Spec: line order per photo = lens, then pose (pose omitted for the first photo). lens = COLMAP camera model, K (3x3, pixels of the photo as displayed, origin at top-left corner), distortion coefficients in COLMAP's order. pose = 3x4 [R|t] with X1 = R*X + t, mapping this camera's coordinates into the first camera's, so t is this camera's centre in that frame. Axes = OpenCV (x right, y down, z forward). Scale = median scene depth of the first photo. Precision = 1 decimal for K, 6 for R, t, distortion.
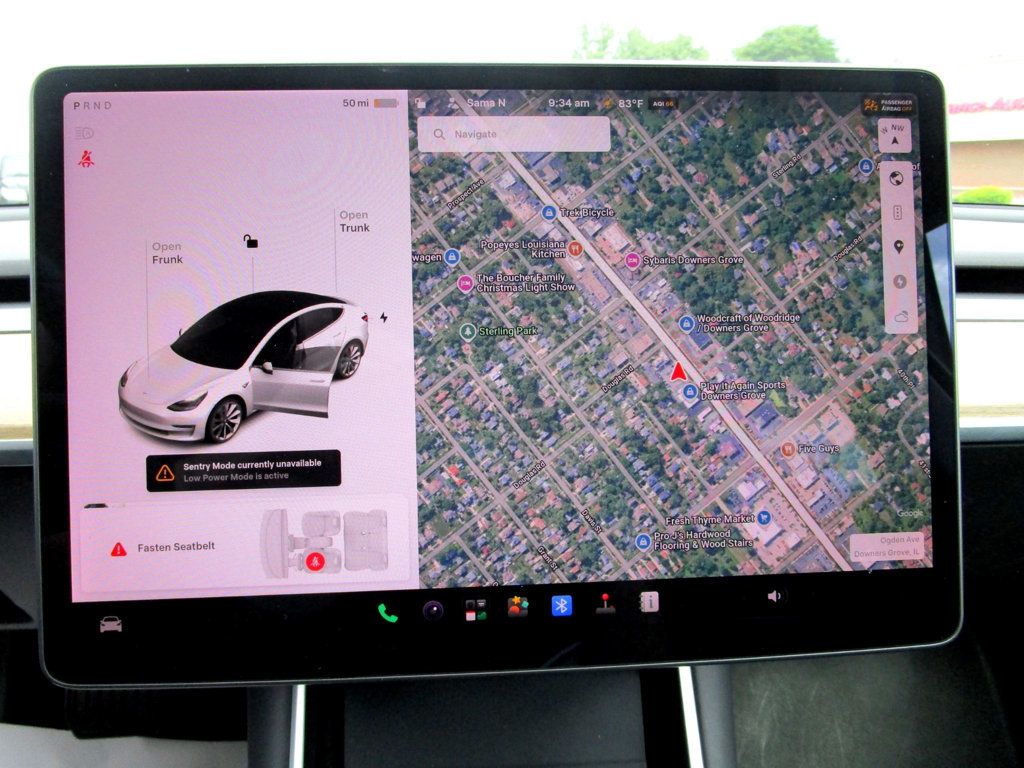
lens RADIAL K [[735.2, 0, 515.4], [0, 735.2, 381.7], [0, 0, 1]] dist [-0.045073, 0.023920]
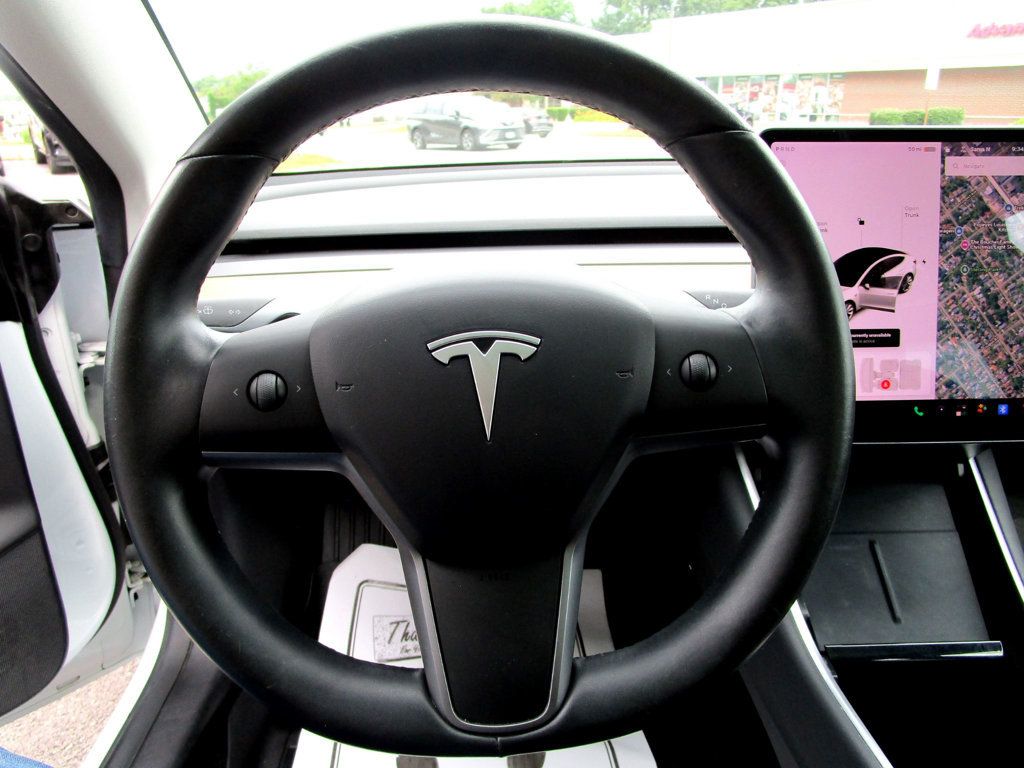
lens RADIAL K [[735.2, 0, 509.7], [0, 735.2, 383.4], [0, 0, 1]] dist [-0.045073, 0.023920]
pose [[0.999286, 0.013057, -0.035456, -1.195418], [-0.009763, 0.995755, 0.091521, 0.068710], [0.036501, -0.091109, 0.995172, -0.986383]]
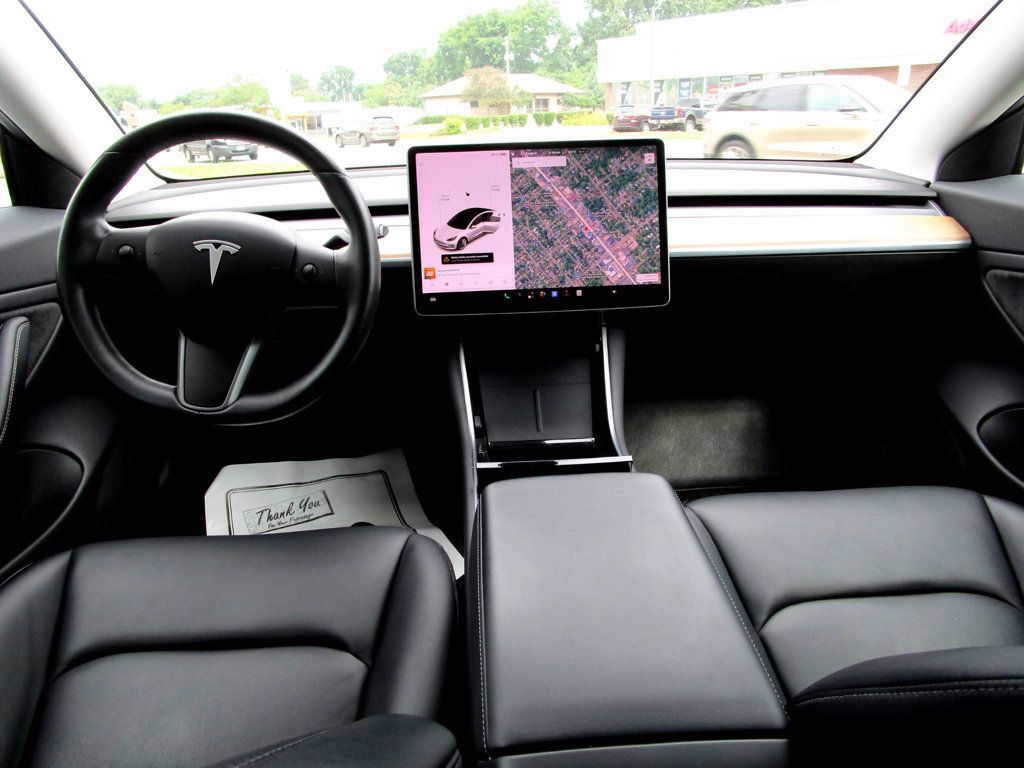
lens RADIAL K [[735.2, 0, 516.3], [0, 735.2, 384.1], [0, 0, 1]] dist [-0.045073, 0.023920]
pose [[0.999556, -0.017605, -0.024029, -0.045842], [0.019608, 0.996117, 0.085823, 0.431957], [0.022425, -0.086256, 0.996021, -2.651683]]
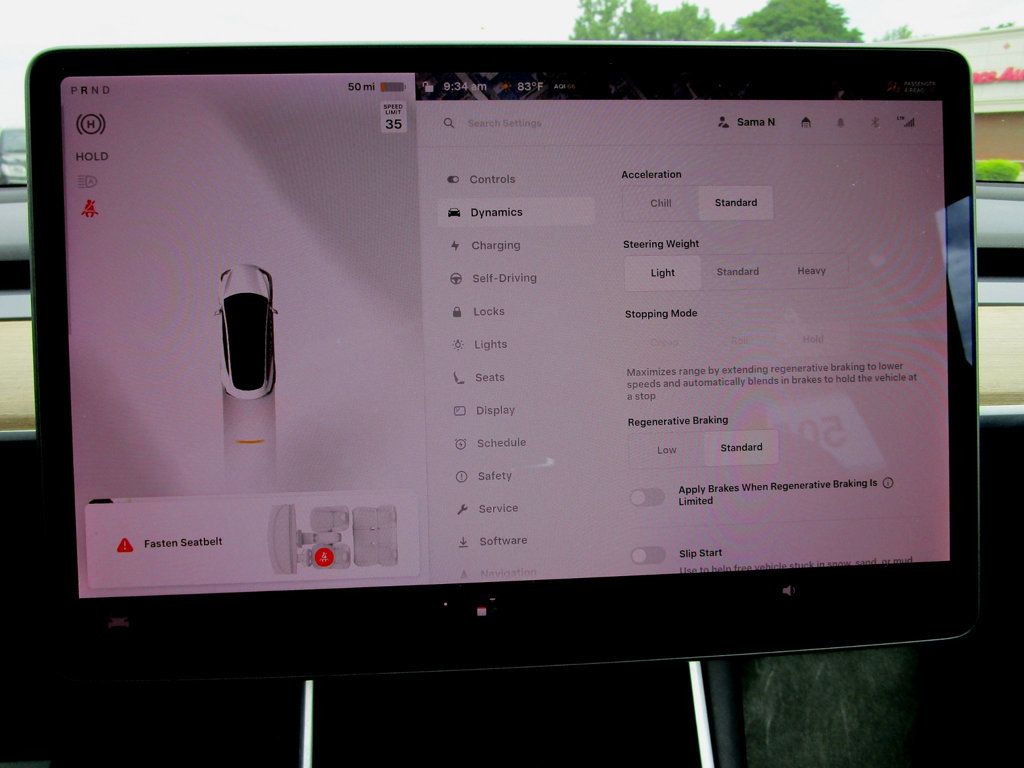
lens RADIAL K [[735.2, 0, 515.4], [0, 735.2, 379.0], [0, 0, 1]] dist [-0.045073, 0.023920]
pose [[0.999990, -0.001713, -0.004049, -0.010953], [0.001832, 0.999565, 0.029437, -0.022170], [0.003997, -0.029444, 0.999558, 0.021541]]
